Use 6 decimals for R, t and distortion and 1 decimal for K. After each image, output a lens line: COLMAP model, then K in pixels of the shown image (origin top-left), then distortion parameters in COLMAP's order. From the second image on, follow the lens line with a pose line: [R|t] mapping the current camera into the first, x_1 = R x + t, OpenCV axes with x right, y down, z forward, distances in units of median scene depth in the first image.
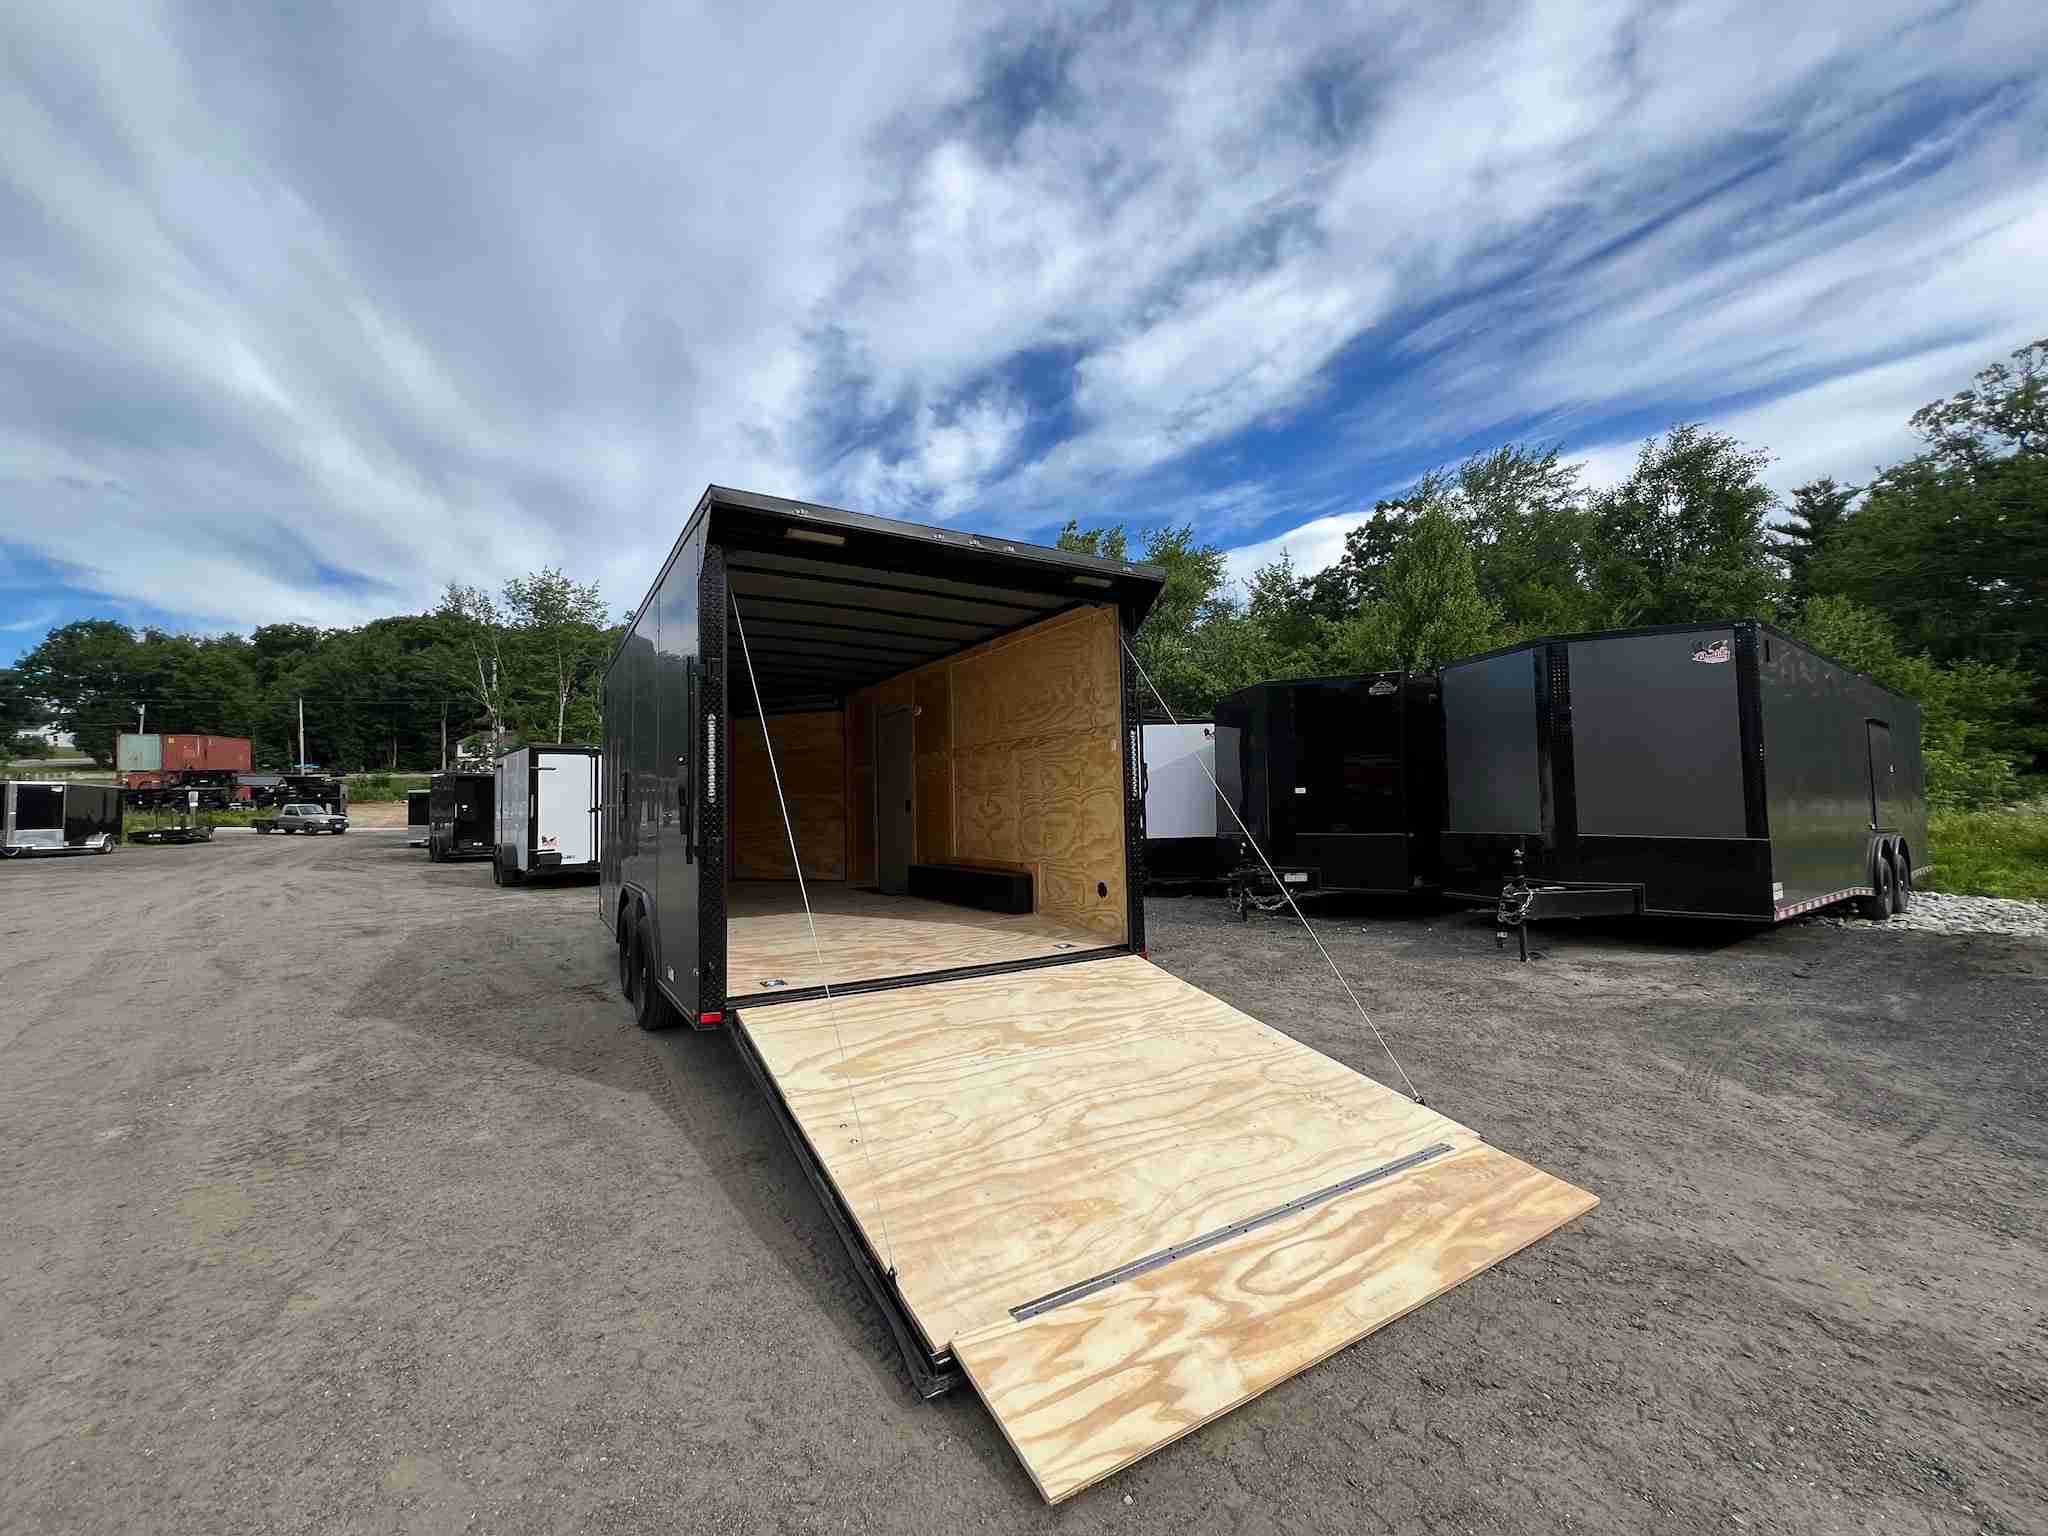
lens RADIAL K [[822.7, 0, 1022.2], [0, 822.7, 770.0], [0, 0, 1]] dist [-0.001539, -0.000296]
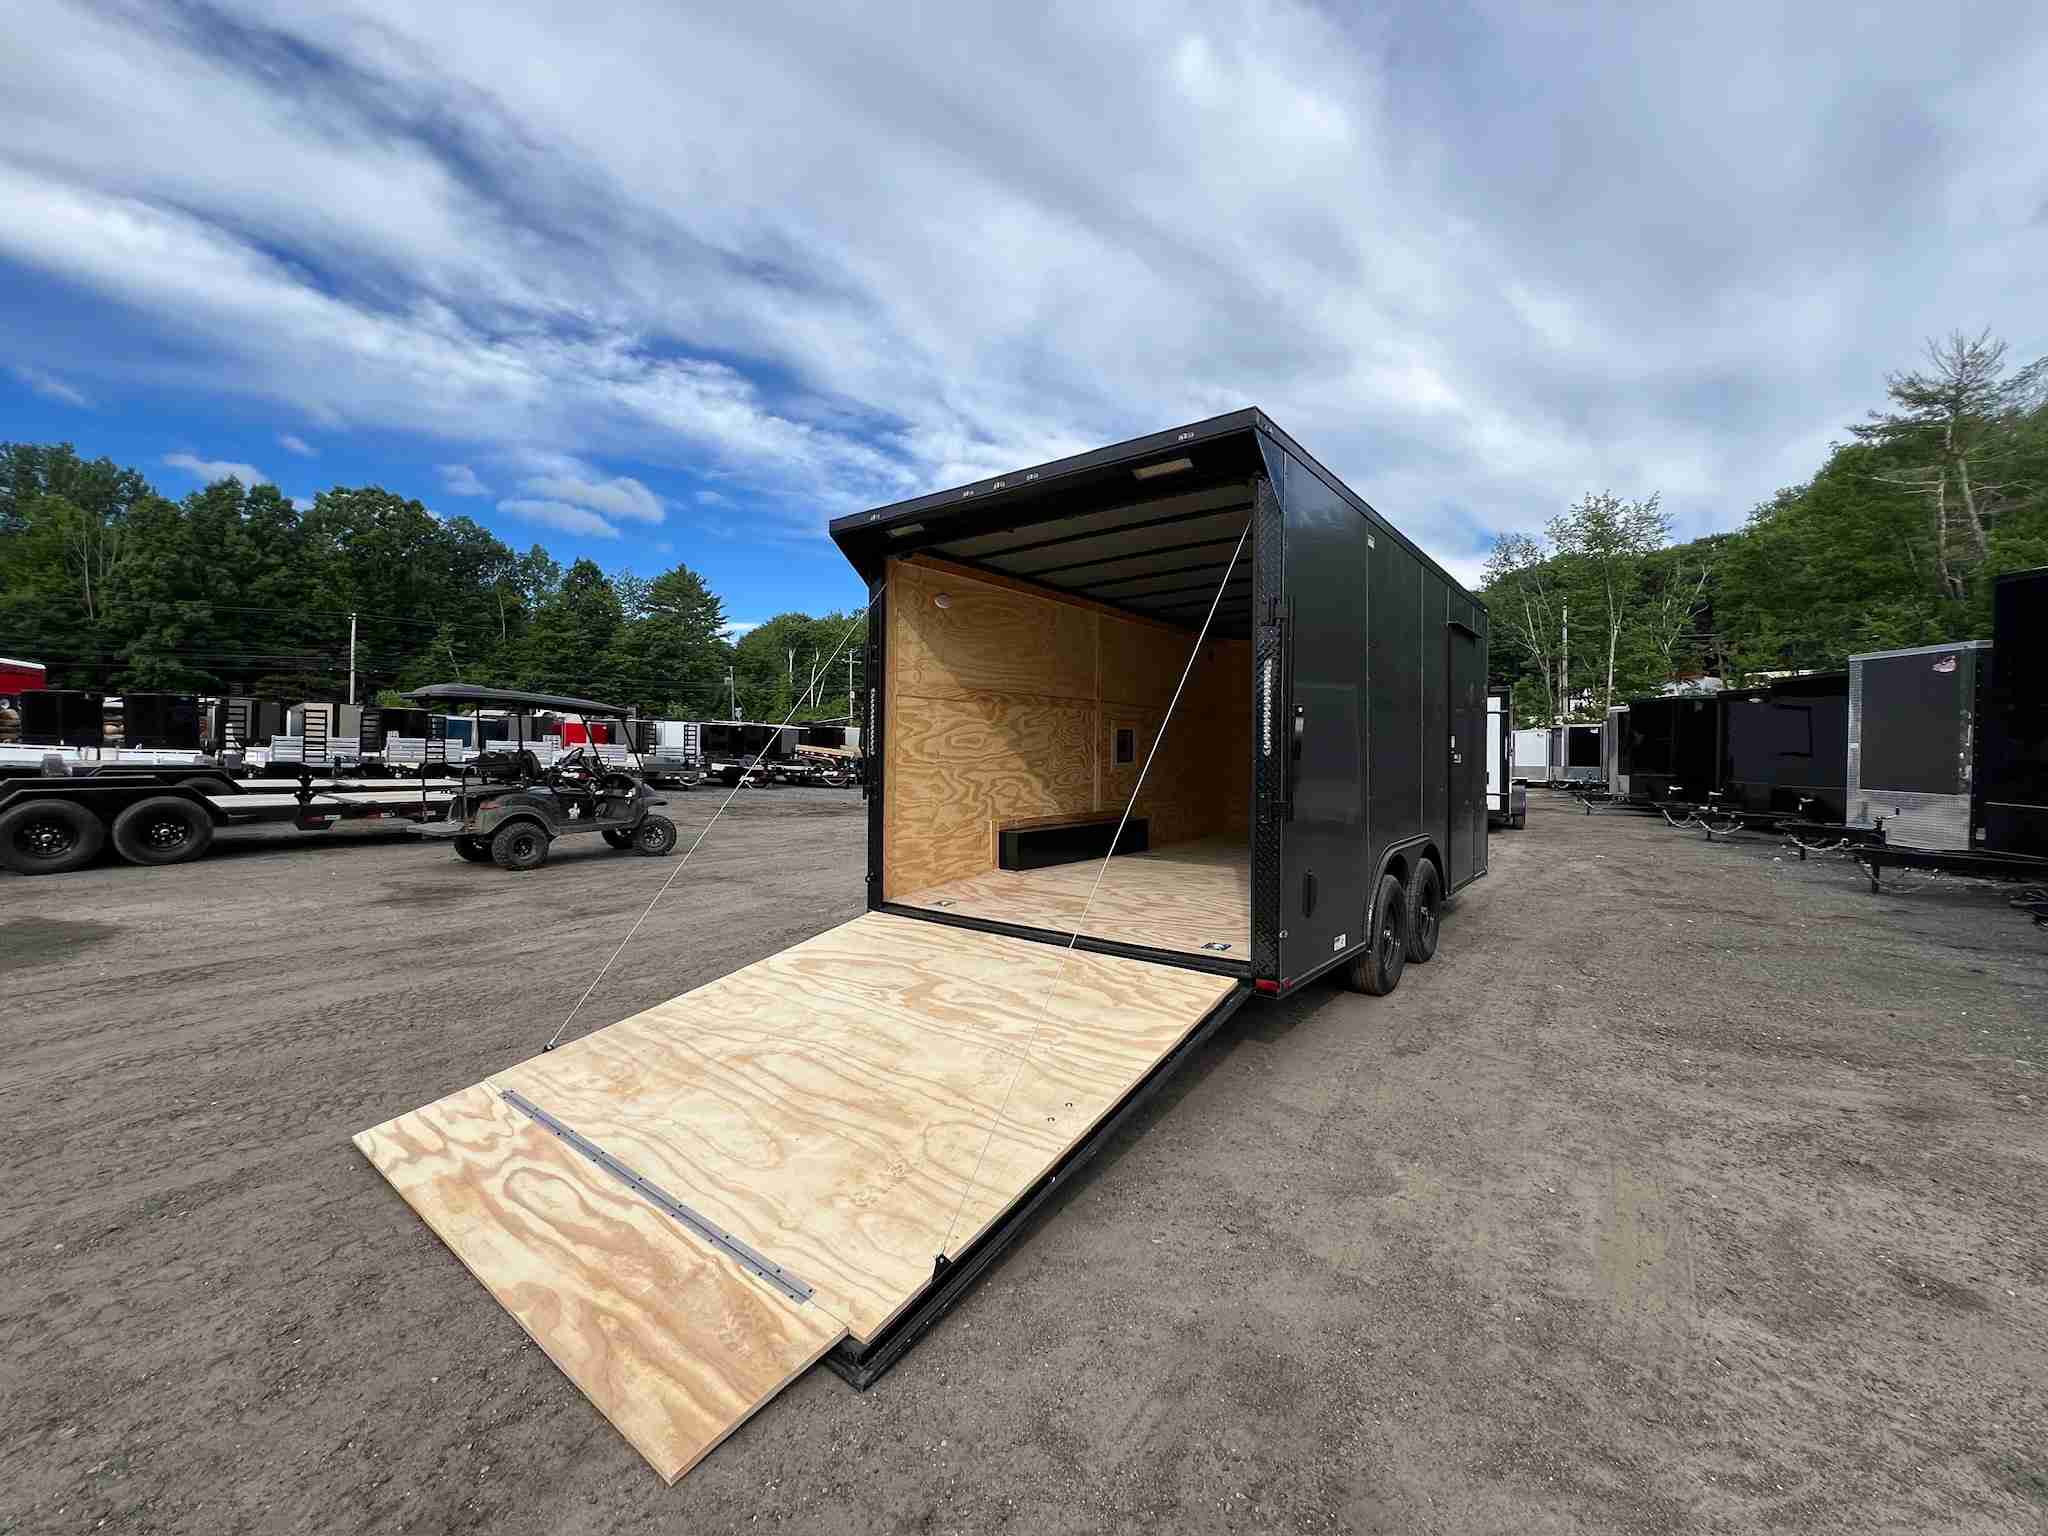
lens RADIAL K [[822.7, 0, 1022.7], [0, 822.7, 755.0], [0, 0, 1]] dist [-0.001539, -0.000296]
pose [[0.337707, 0.018260, -0.941074, 0.685760], [0.031480, 0.999033, 0.030681, 0.004278], [0.940725, -0.039986, 0.336805, 0.551969]]
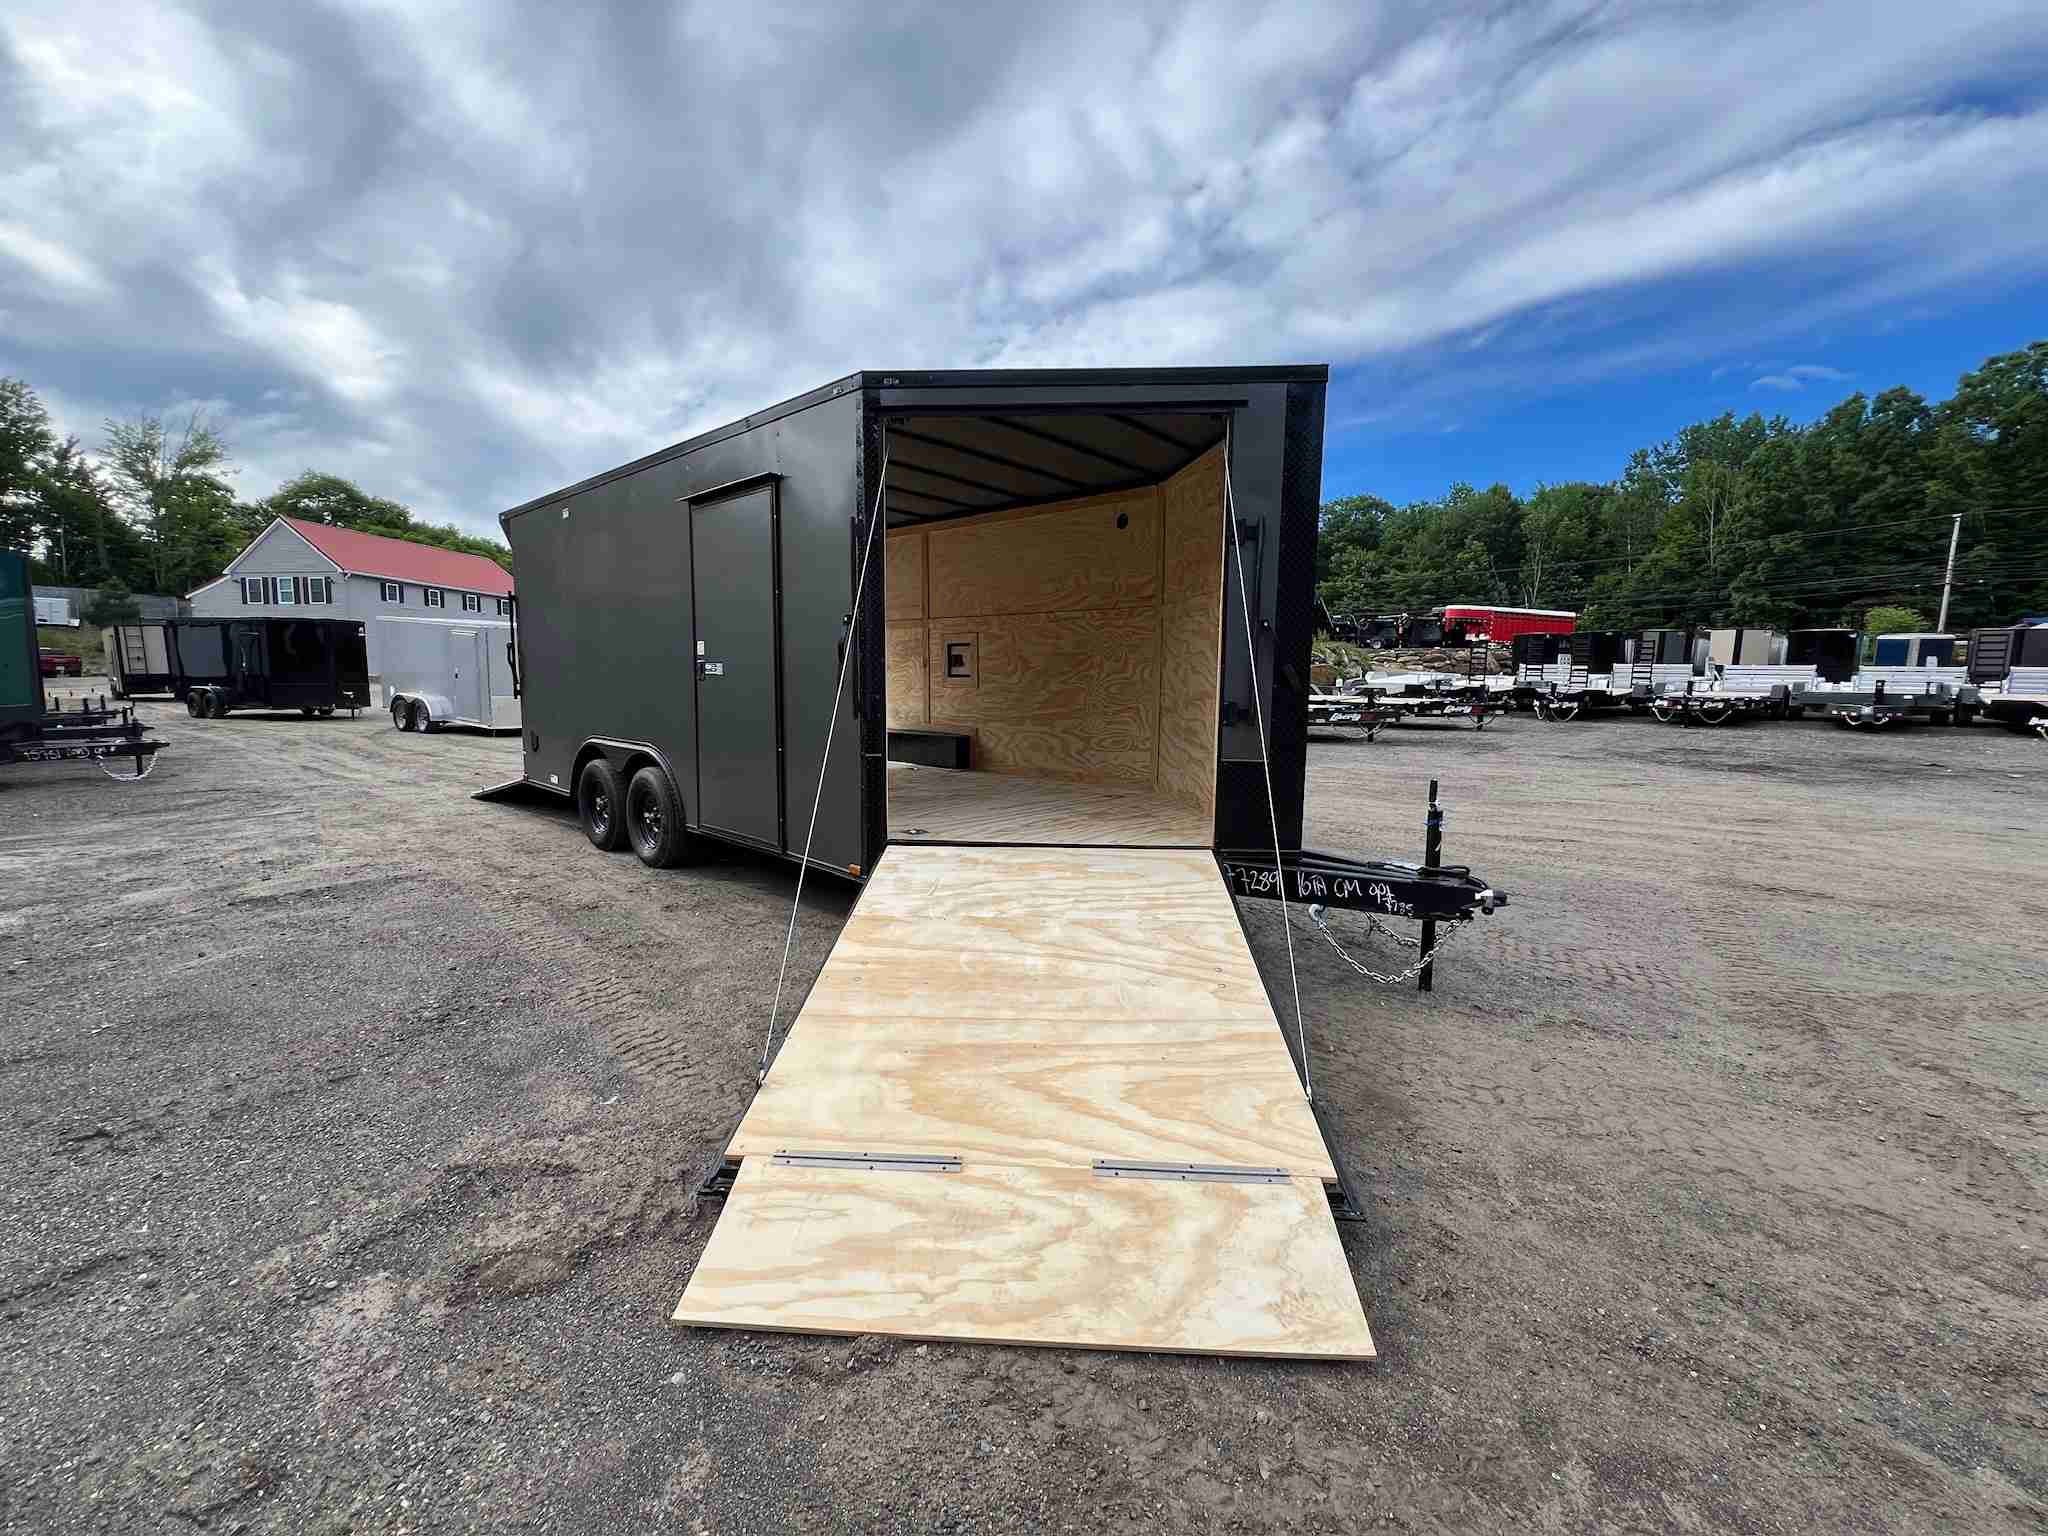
lens RADIAL K [[824.8, 0, 1020.6], [0, 824.8, 759.8], [0, 0, 1]] dist [0.001853, -0.000615]
pose [[-0.953921, 0.042934, -0.296971, -0.236969], [0.025870, 0.997793, 0.061156, 0.126048], [0.298941, 0.050655, -0.952926, 2.522458]]
